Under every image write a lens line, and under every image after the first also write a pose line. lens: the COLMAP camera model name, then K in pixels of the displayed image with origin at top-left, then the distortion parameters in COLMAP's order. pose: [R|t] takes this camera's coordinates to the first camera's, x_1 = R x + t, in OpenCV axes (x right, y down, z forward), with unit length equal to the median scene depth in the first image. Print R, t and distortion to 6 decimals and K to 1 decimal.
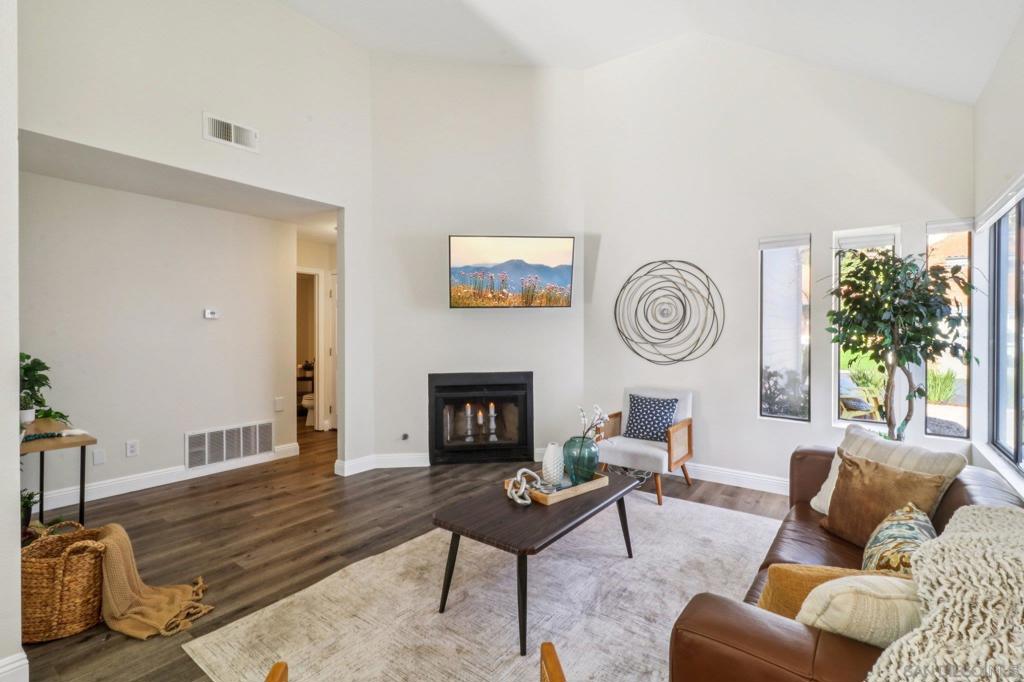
lens RADIAL K [[468.5, 0, 503.3], [0, 468.5, 333.9], [0, 0, 1]] dist [-0.034543, -0.000347]
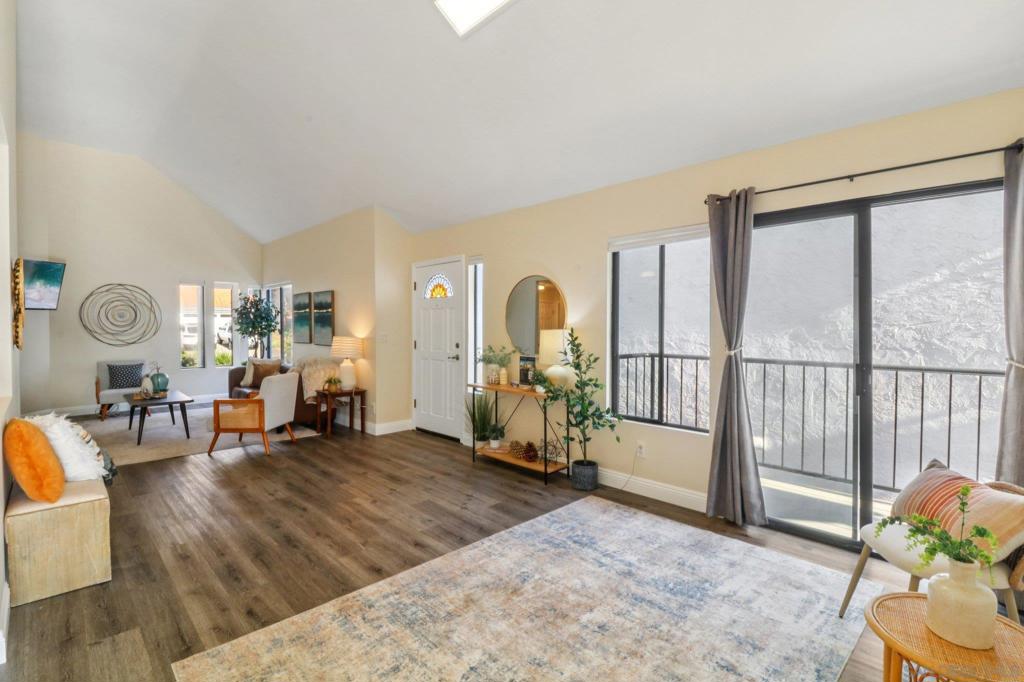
lens RADIAL K [[484.0, 0, 508.0], [0, 484.0, 335.4], [0, 0, 1]] dist [-0.001998, -0.000466]
pose [[0.144988, -0.021229, 0.989206, -1.174206], [0.009264, 0.999755, 0.020098, 0.004851], [-0.989390, 0.006250, 0.145149, -0.626880]]
